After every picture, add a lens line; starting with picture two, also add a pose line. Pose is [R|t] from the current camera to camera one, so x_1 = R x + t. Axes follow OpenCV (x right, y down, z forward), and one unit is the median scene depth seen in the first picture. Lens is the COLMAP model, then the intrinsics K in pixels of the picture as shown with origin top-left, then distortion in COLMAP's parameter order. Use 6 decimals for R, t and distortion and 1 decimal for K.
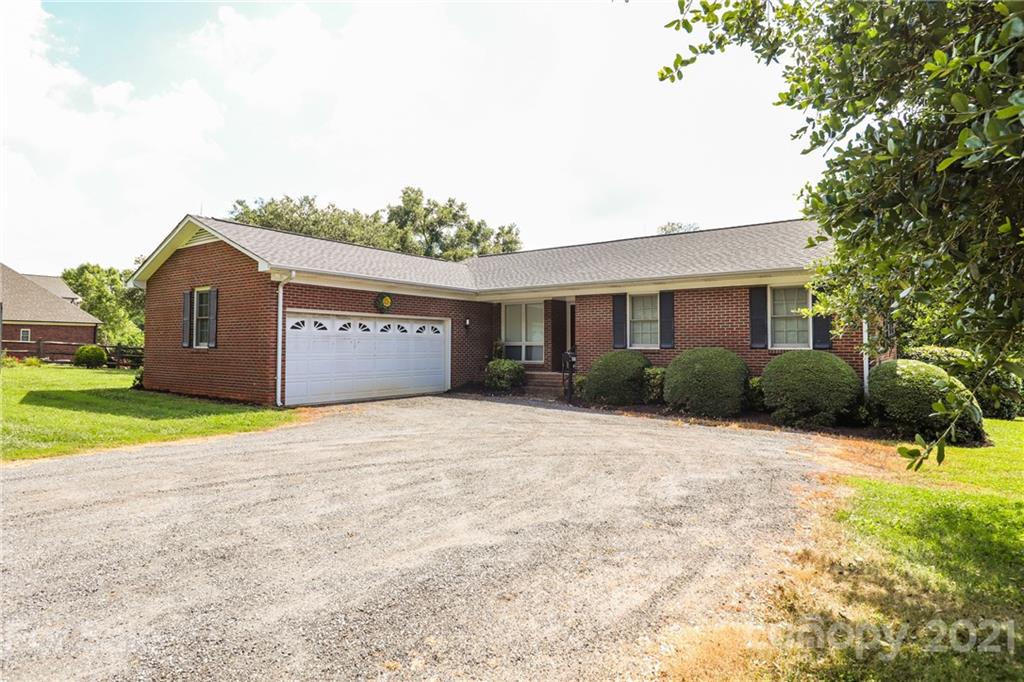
lens RADIAL K [[580.4, 0, 512.8], [0, 580.4, 322.8], [0, 0, 1]] dist [-0.002573, -0.002166]
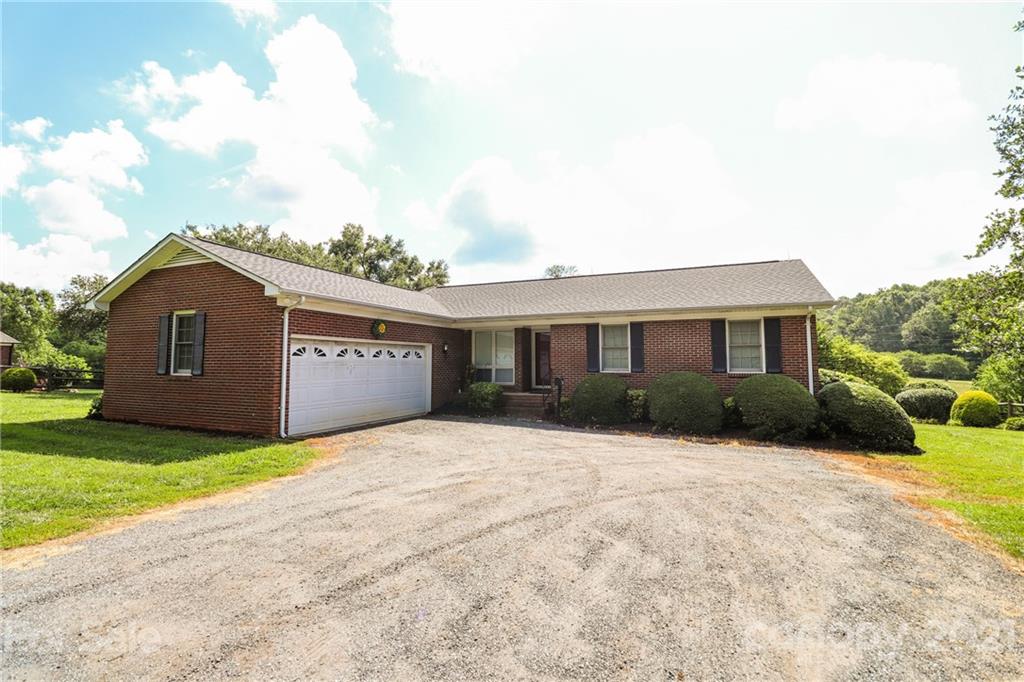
lens RADIAL K [[474.1, 0, 516.1], [0, 474.1, 327.8], [0, 0, 1]] dist [0.002283, -0.014646]
pose [[0.977039, 0.012778, 0.212675, -0.155518], [-0.005629, 0.999400, -0.034187, -0.009072], [-0.212984, 0.032205, 0.976525, 0.123017]]
